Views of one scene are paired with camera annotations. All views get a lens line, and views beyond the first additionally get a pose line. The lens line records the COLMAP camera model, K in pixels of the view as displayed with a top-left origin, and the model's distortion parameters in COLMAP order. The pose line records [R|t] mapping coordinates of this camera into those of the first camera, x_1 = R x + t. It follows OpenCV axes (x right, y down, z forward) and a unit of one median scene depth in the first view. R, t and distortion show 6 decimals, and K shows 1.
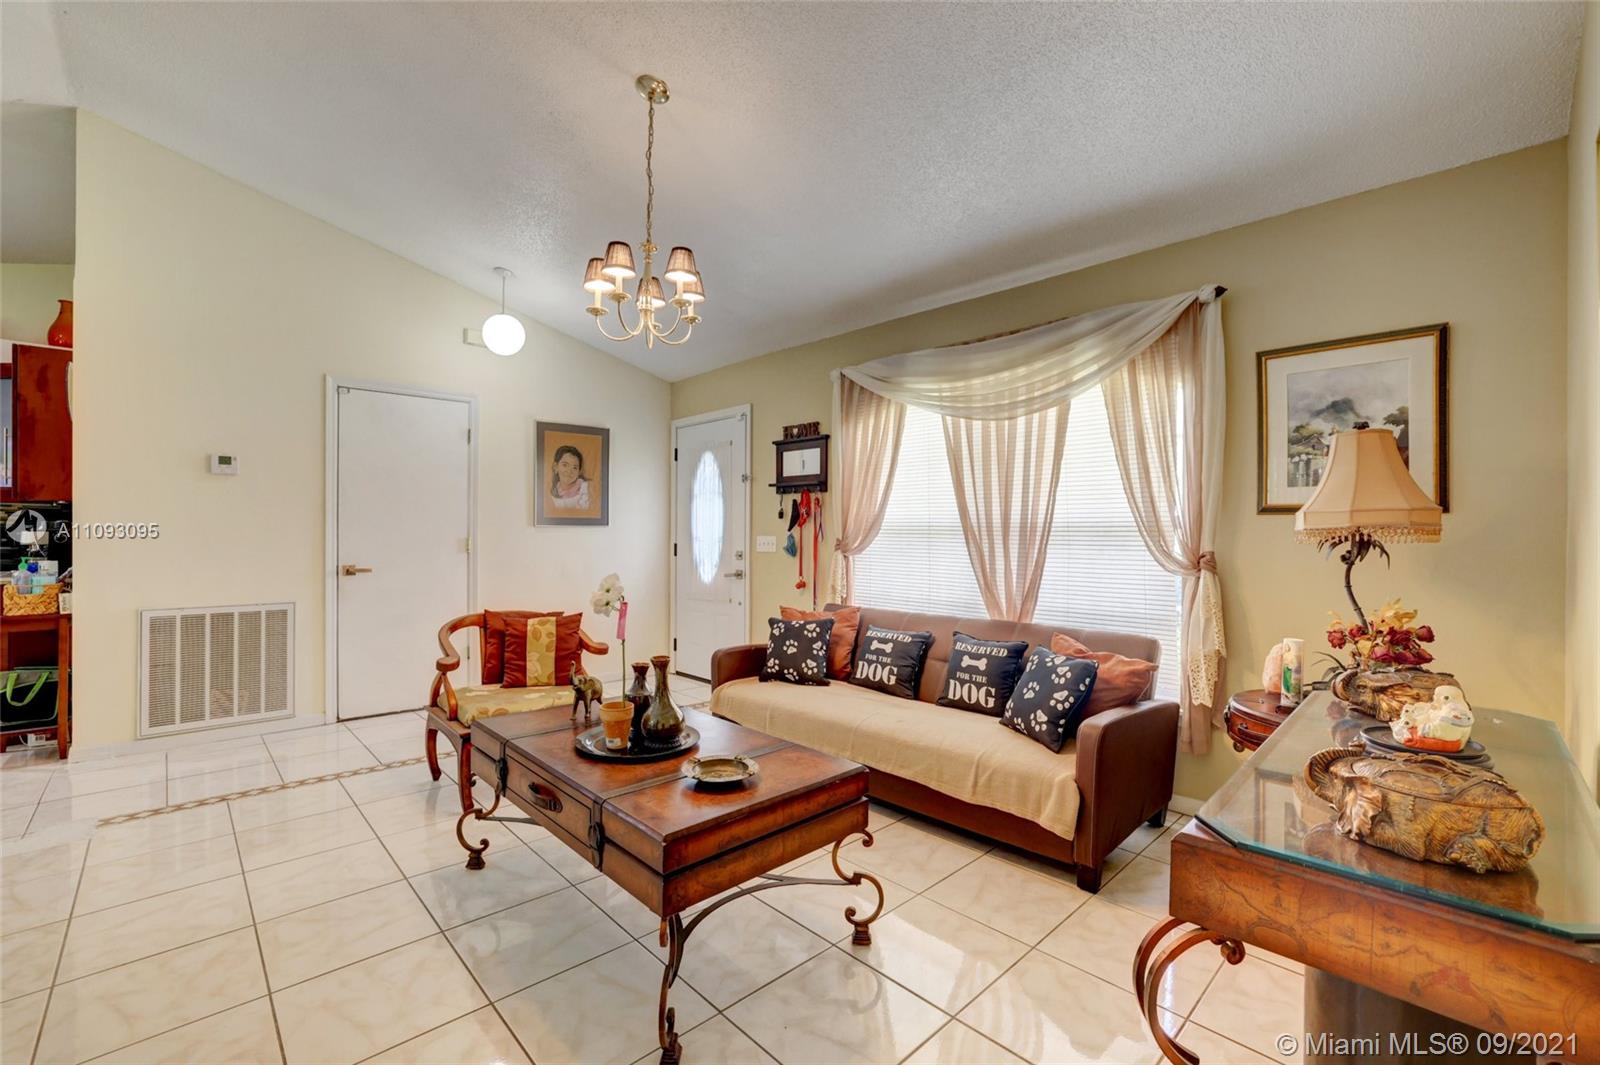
lens RADIAL K [[682.5, 0, 800.0], [0, 682.5, 531.0], [0, 0, 1]] dist [-0.043439, 0.013410]
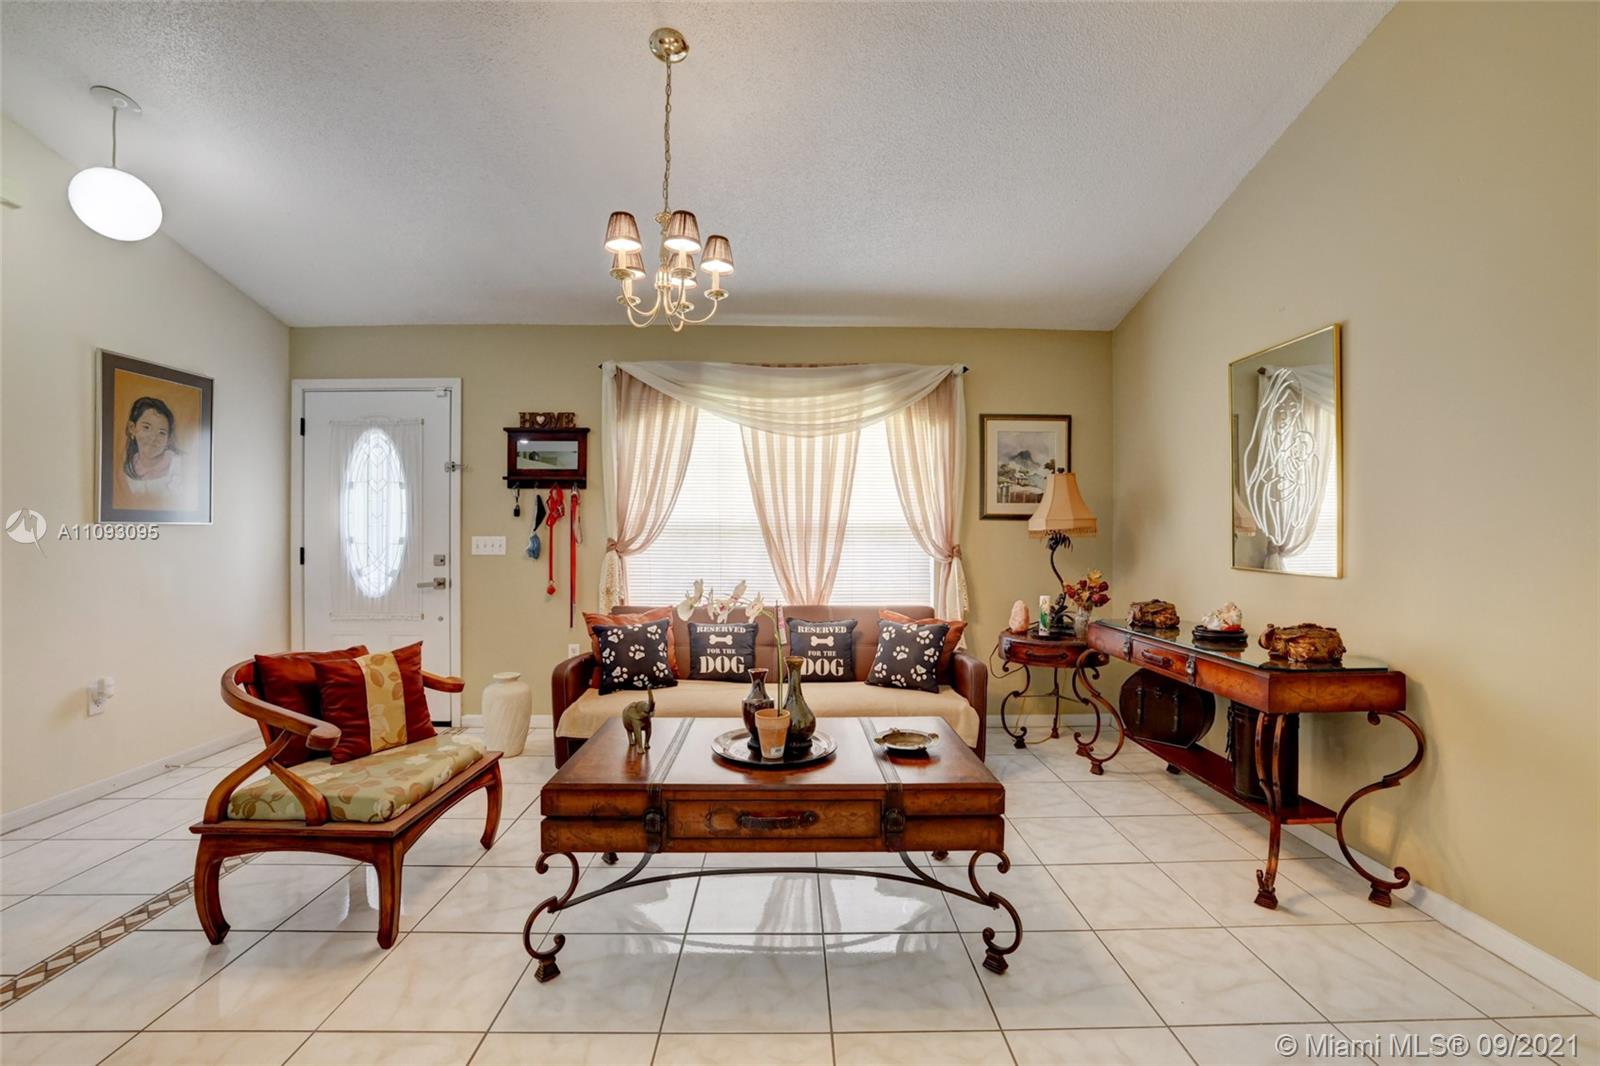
lens RADIAL K [[682.5, 0, 803.0], [0, 682.5, 531.5], [0, 0, 1]] dist [-0.043439, 0.013410]
pose [[0.675335, -0.002062, 0.737509, -0.595759], [0.000396, 0.999997, 0.002433, -0.001446], [-0.737511, -0.001351, 0.675333, 0.197351]]
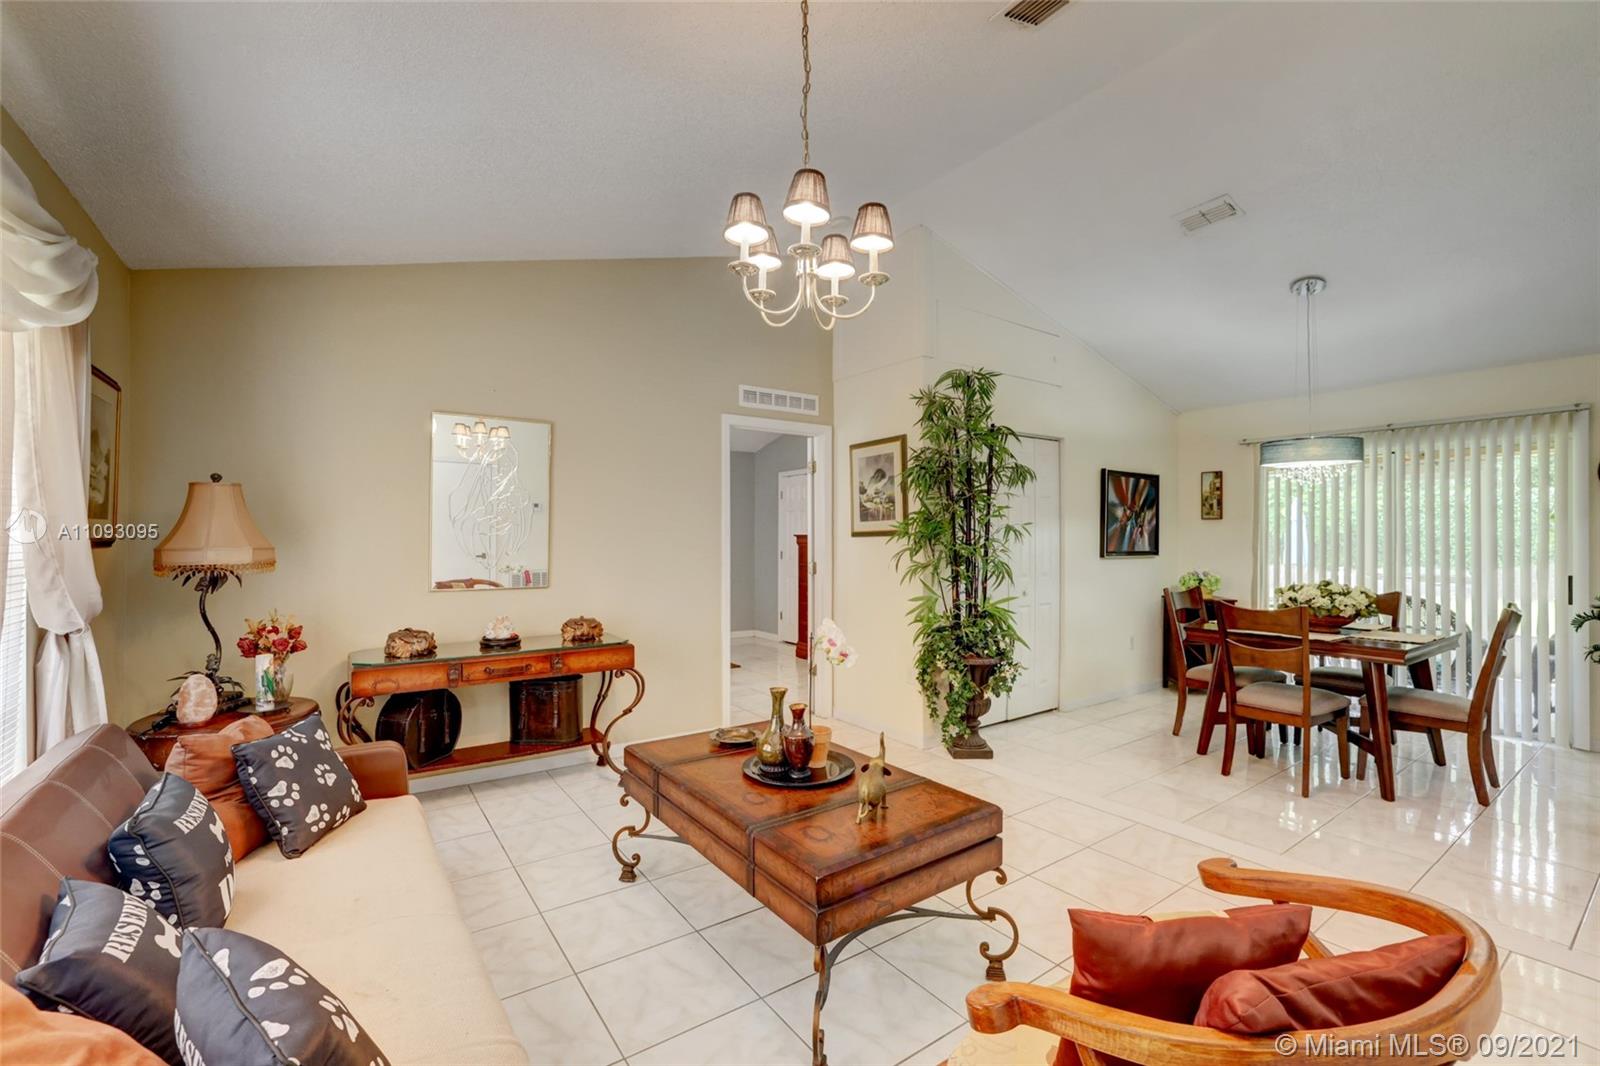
lens RADIAL K [[682.5, 0, 799.2], [0, 682.5, 536.6], [0, 0, 1]] dist [-0.043439, 0.013410]
pose [[-0.988654, -0.009200, 0.149931, -0.253728], [-0.009381, 0.999956, -0.000500, -0.036213], [-0.149920, -0.001901, -0.988696, 1.332878]]
